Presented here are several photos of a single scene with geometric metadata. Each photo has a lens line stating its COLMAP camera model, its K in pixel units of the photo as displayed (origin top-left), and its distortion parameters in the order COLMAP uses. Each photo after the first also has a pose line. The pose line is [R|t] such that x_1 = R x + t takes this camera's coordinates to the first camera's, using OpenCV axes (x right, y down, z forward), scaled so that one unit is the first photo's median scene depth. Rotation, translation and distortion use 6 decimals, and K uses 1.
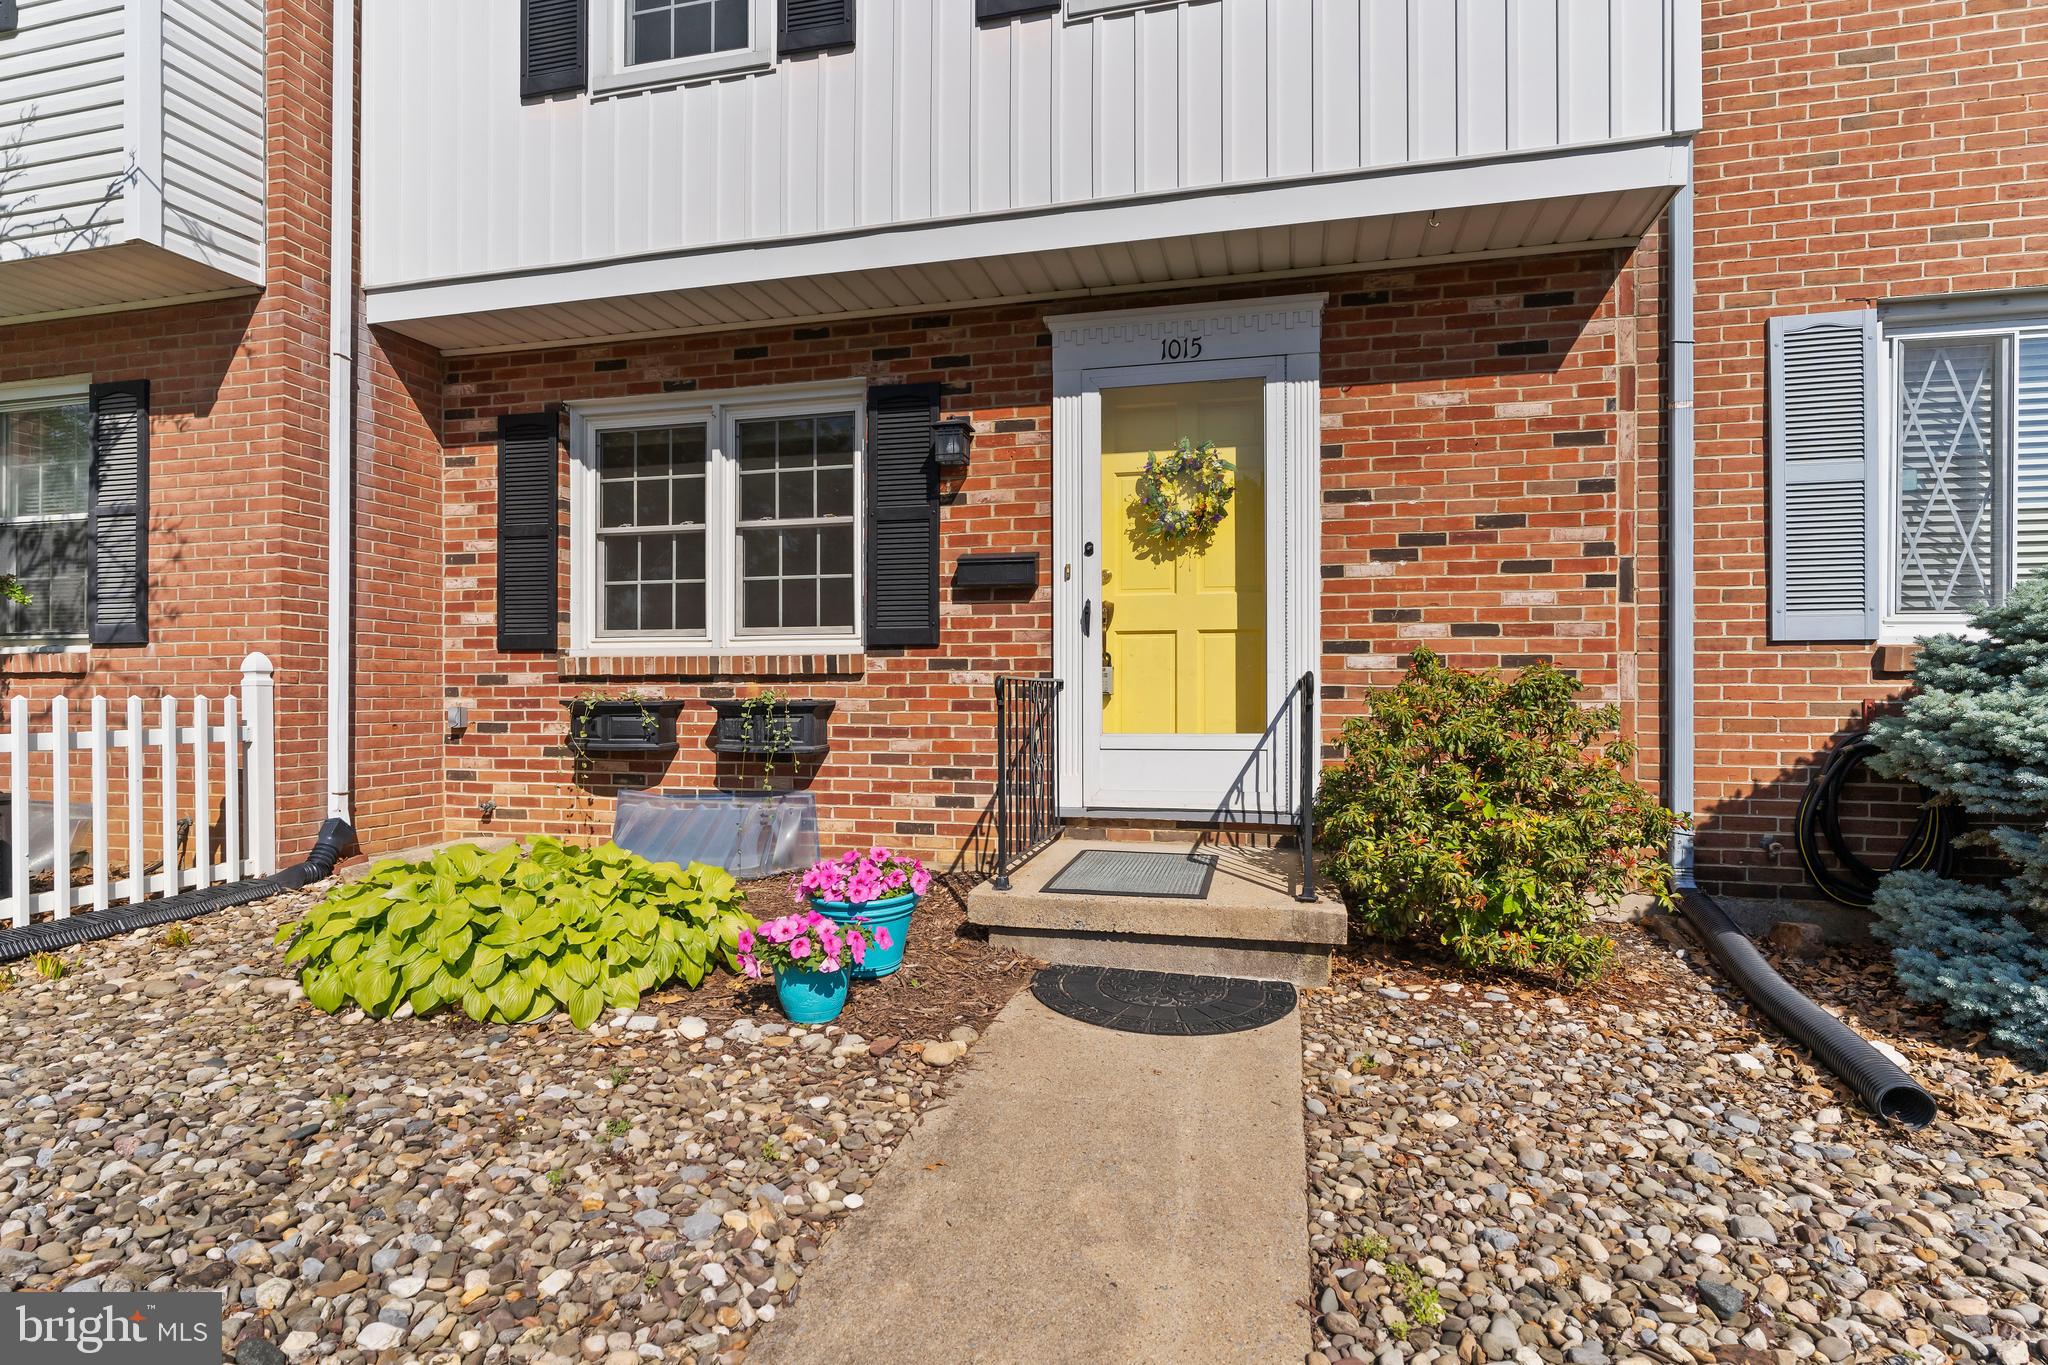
lens RADIAL K [[1052.4, 0, 1021.1], [0, 1052.4, 673.0], [0, 0, 1]] dist [-0.011069, 0.005483]
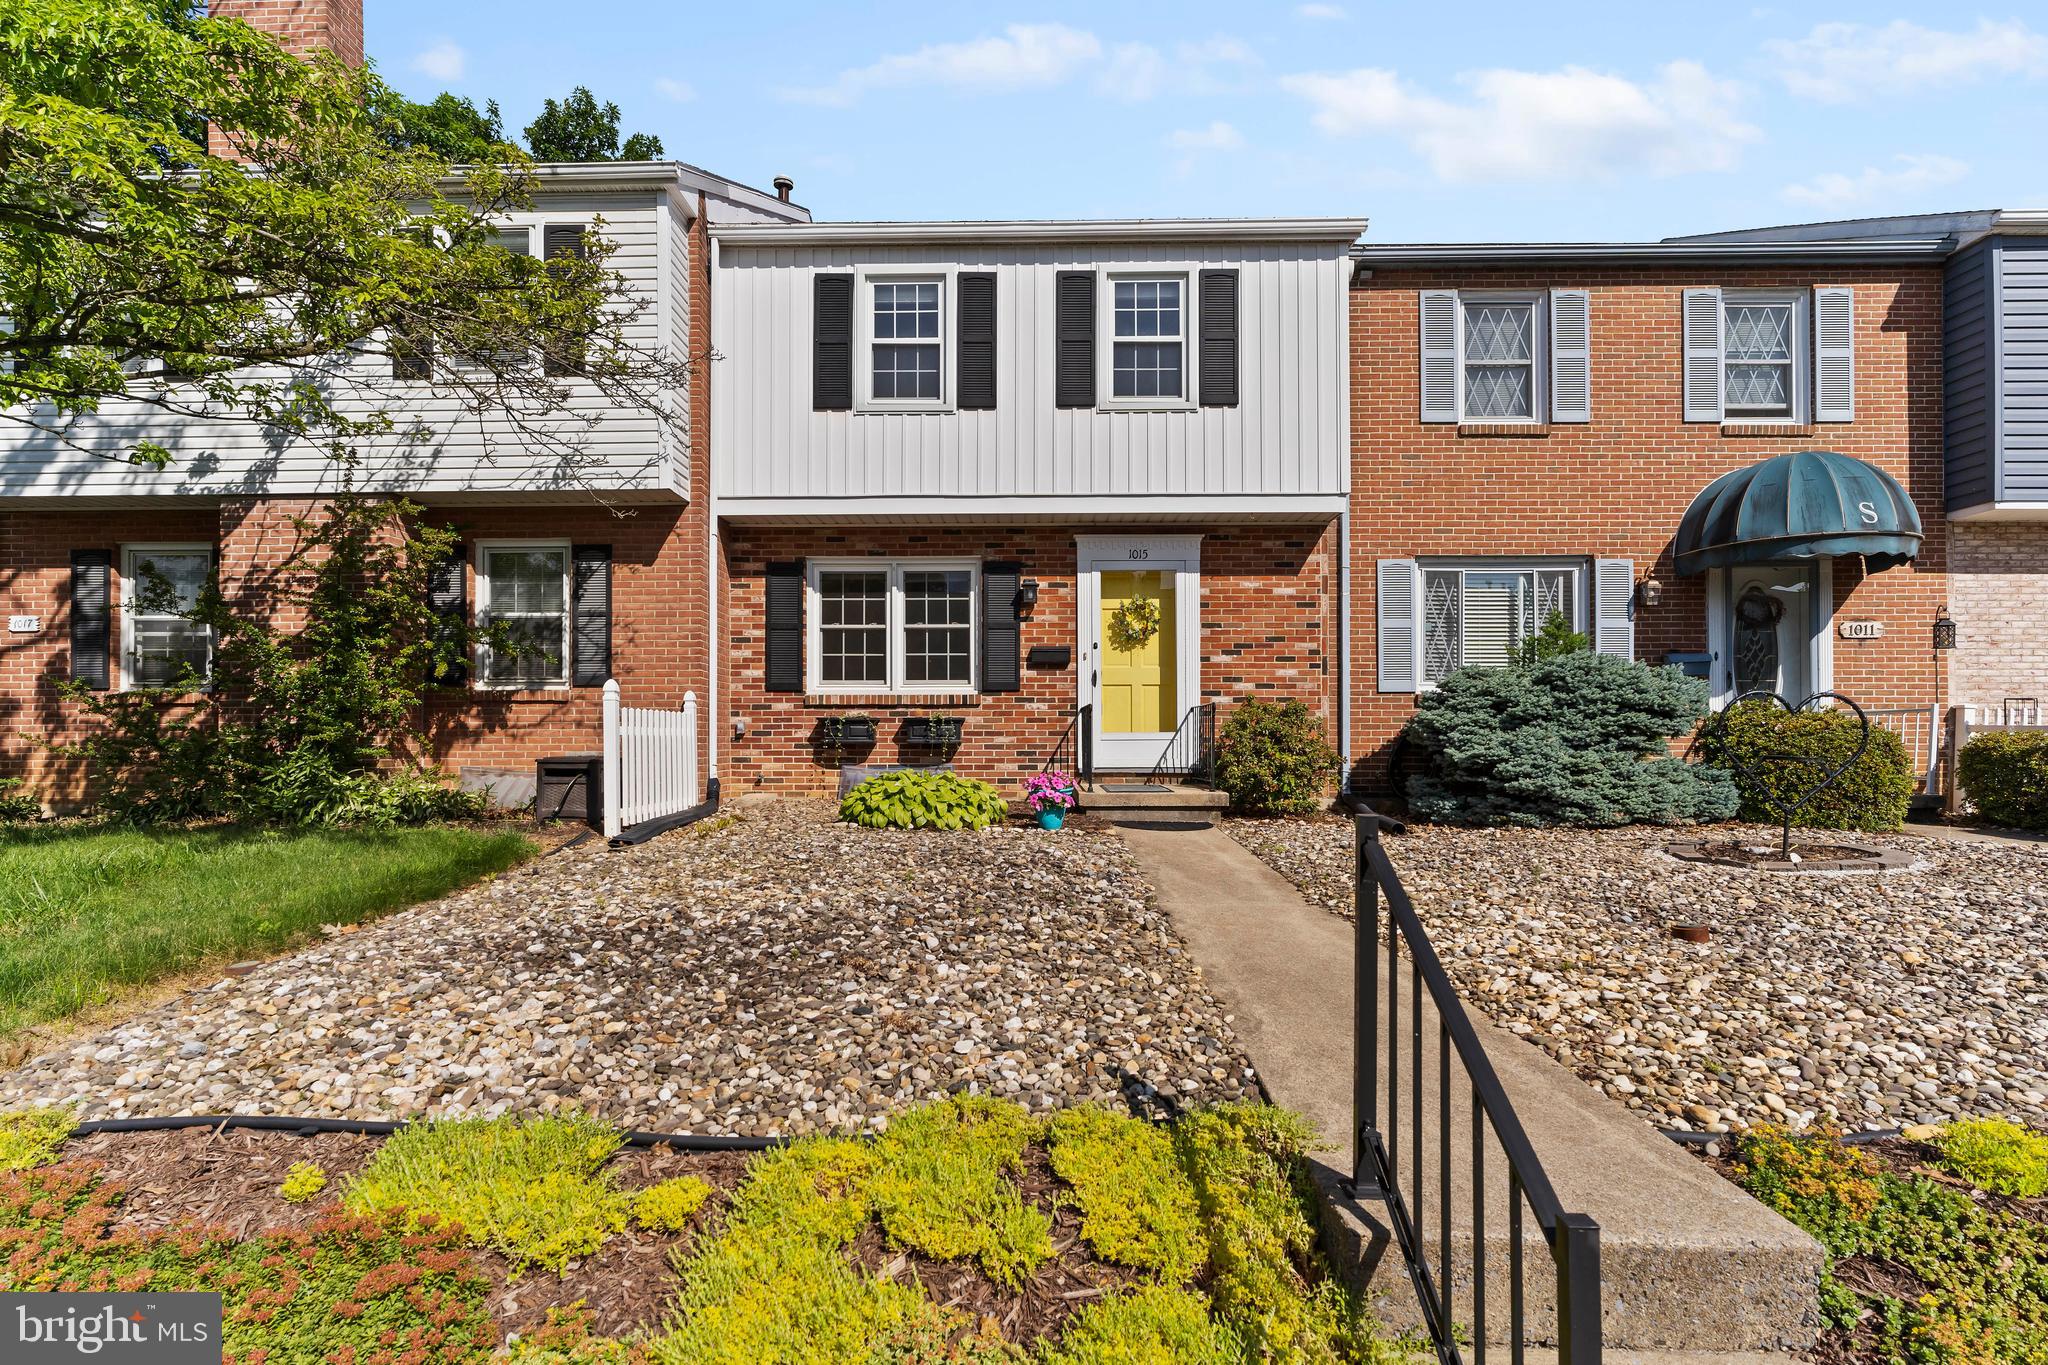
lens RADIAL K [[1052.4, 0, 1022.7], [0, 1052.4, 697.9], [0, 0, 1]] dist [-0.011069, 0.005483]
pose [[0.970661, 0.007834, 0.240326, -0.572218], [-0.002957, 0.999783, -0.020644, 0.030731], [-0.240435, 0.019328, 0.970473, -0.995063]]
